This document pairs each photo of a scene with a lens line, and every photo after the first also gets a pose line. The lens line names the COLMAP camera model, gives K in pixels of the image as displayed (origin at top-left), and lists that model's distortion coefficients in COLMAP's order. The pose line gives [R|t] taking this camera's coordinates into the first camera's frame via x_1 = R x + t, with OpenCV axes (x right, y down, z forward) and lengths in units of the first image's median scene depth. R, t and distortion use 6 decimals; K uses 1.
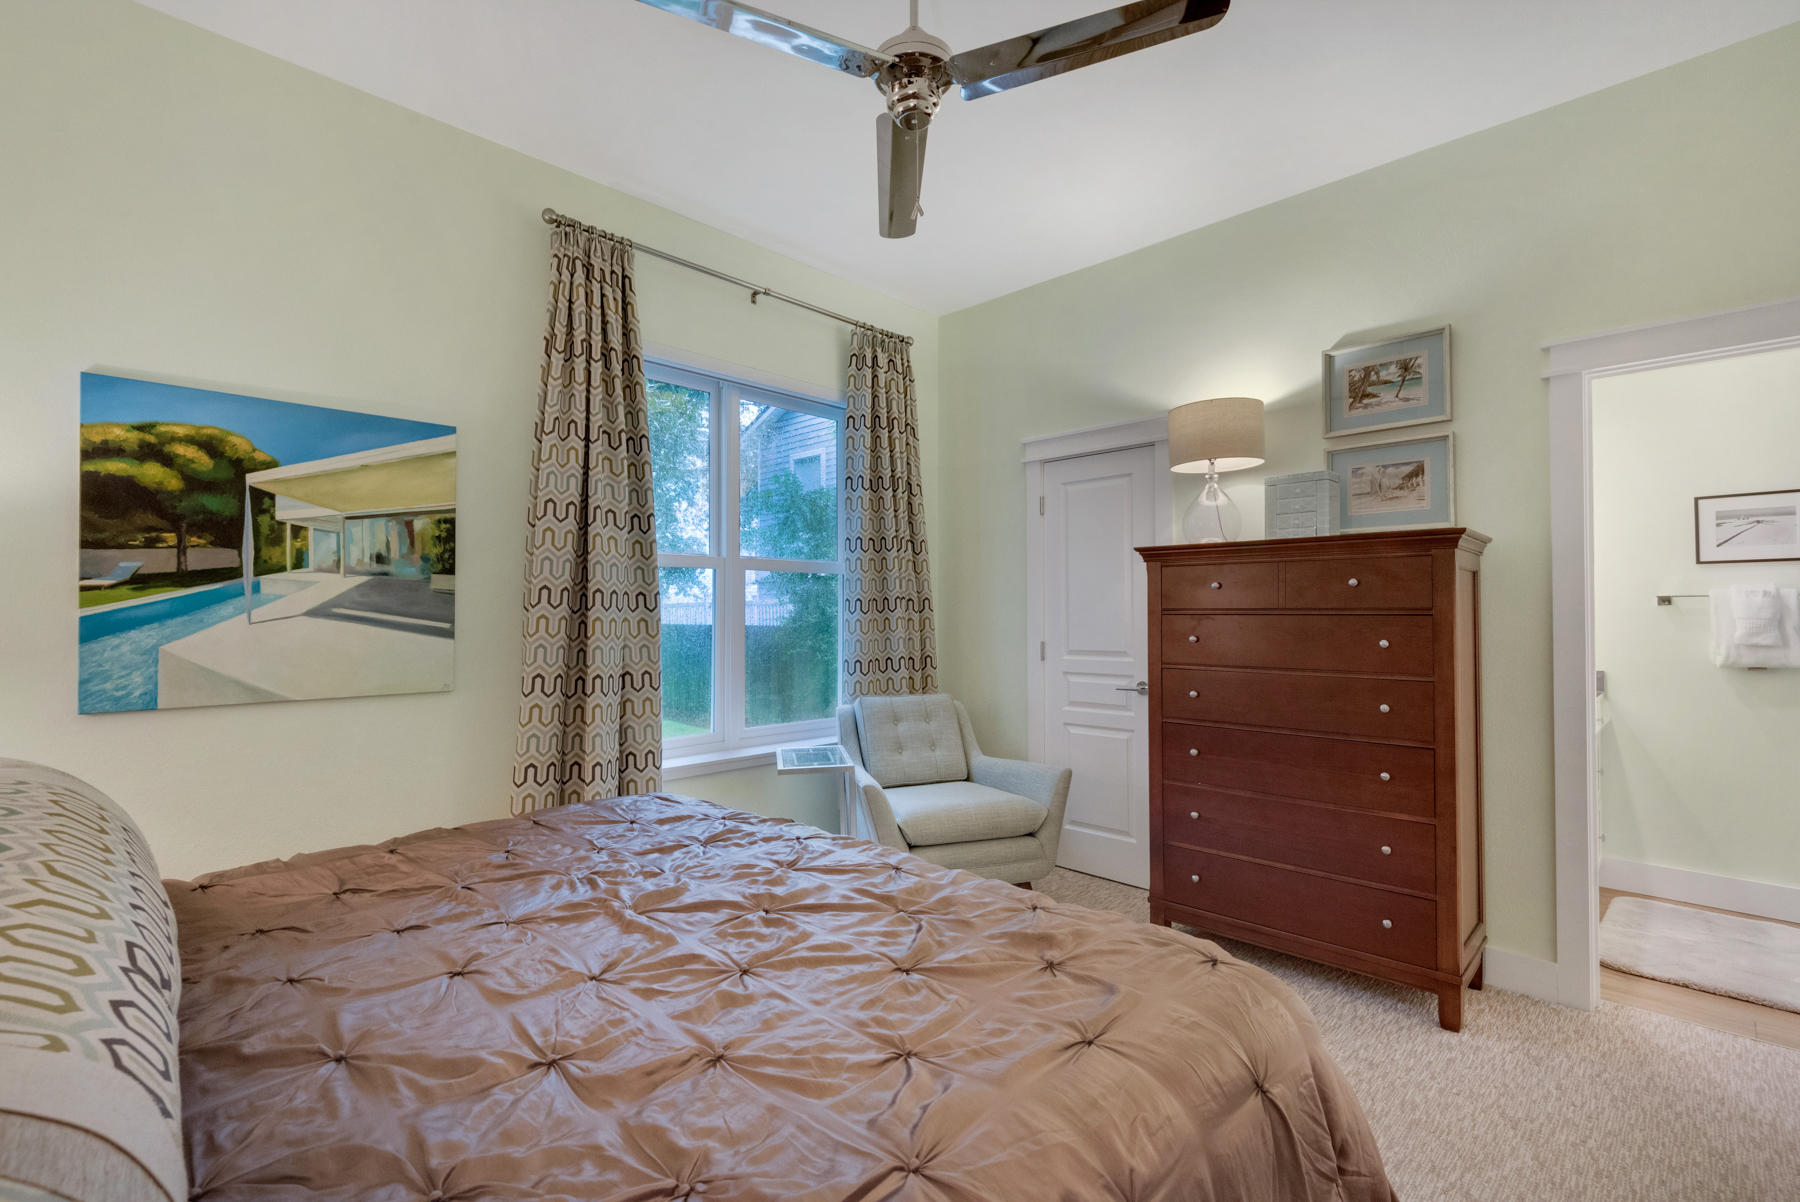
lens RADIAL K [[817.9, 0, 901.5], [0, 817.9, 599.7], [0, 0, 1]] dist [0.022960, -0.005847]
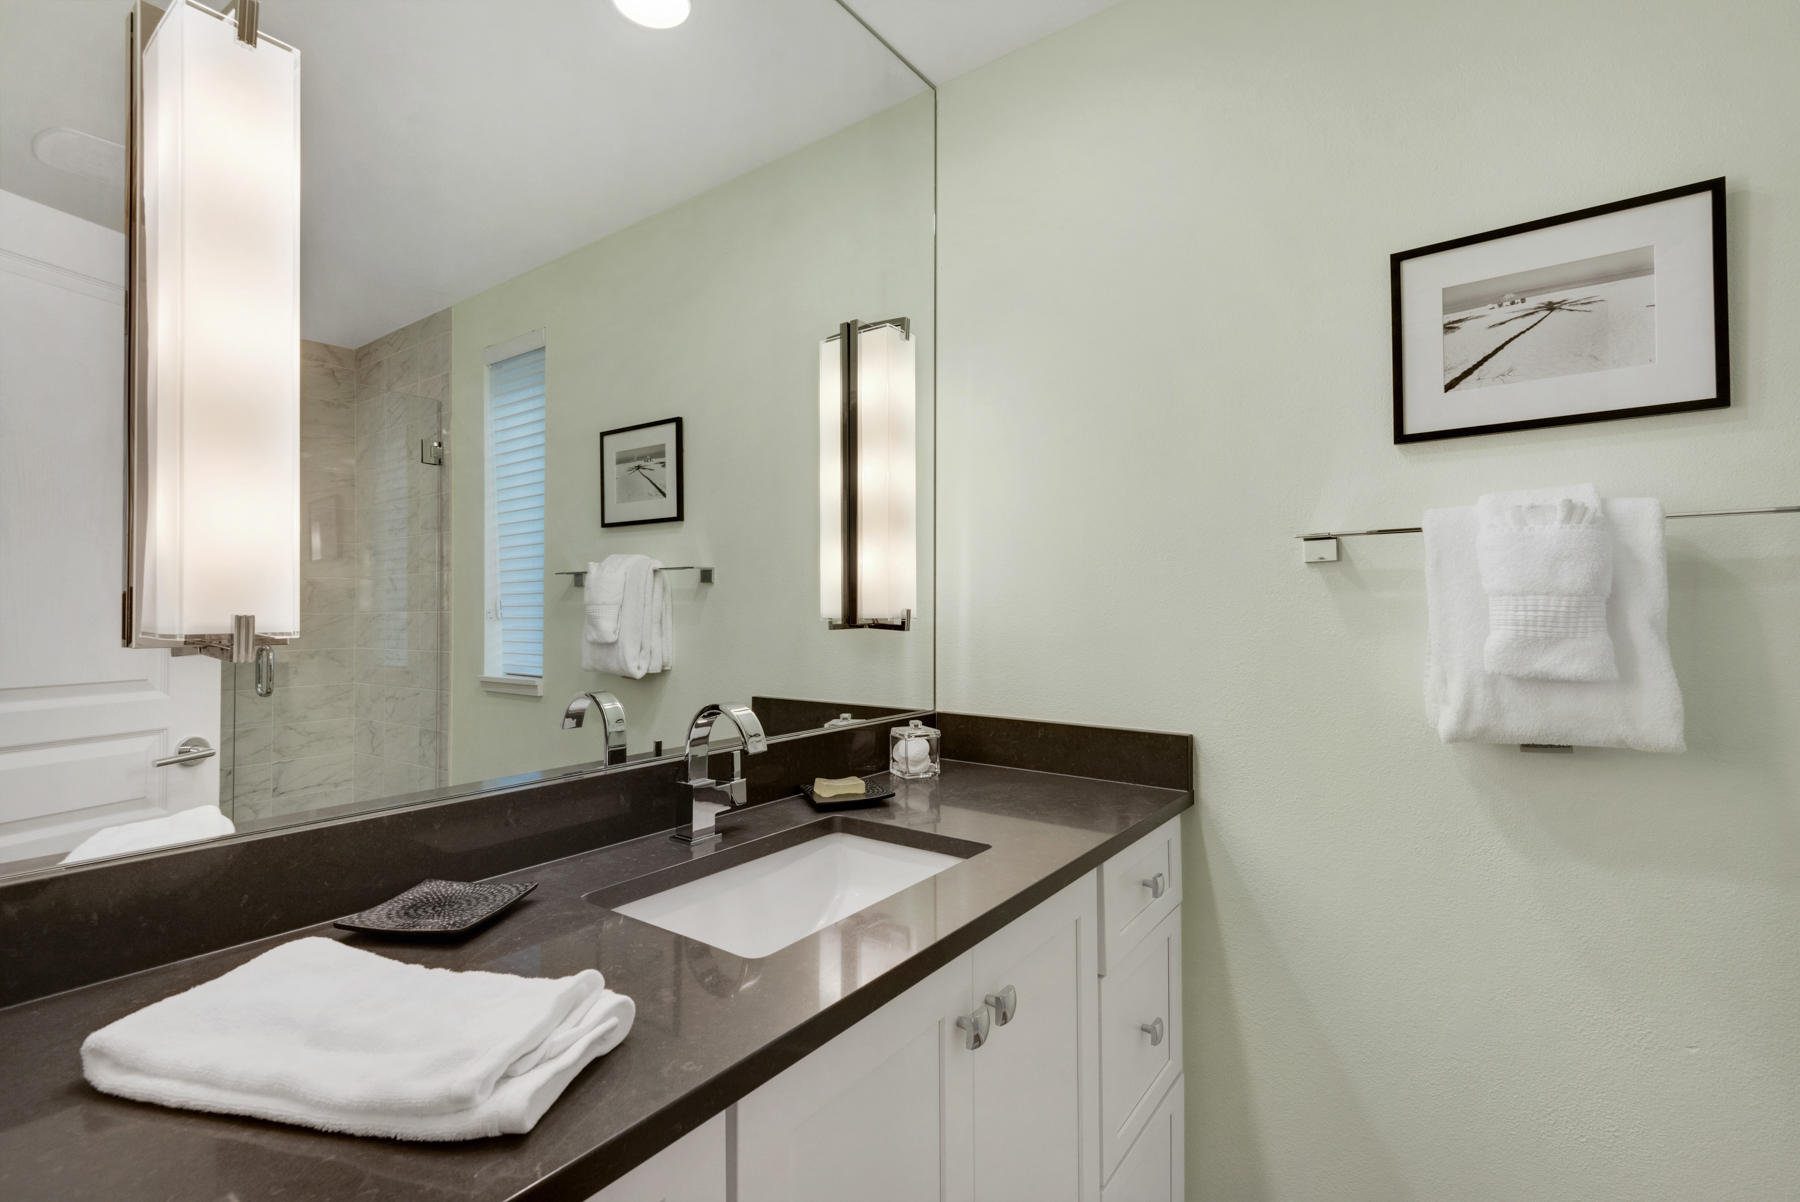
lens RADIAL K [[817.9, 0, 900.7], [0, 817.9, 607.7], [0, 0, 1]] dist [0.022960, -0.005847]
pose [[0.987040, 0.001686, 0.160466, 0.722617], [-0.002668, 0.999979, 0.005904, 0.026434], [-0.160453, -0.006256, 0.987024, 0.716571]]
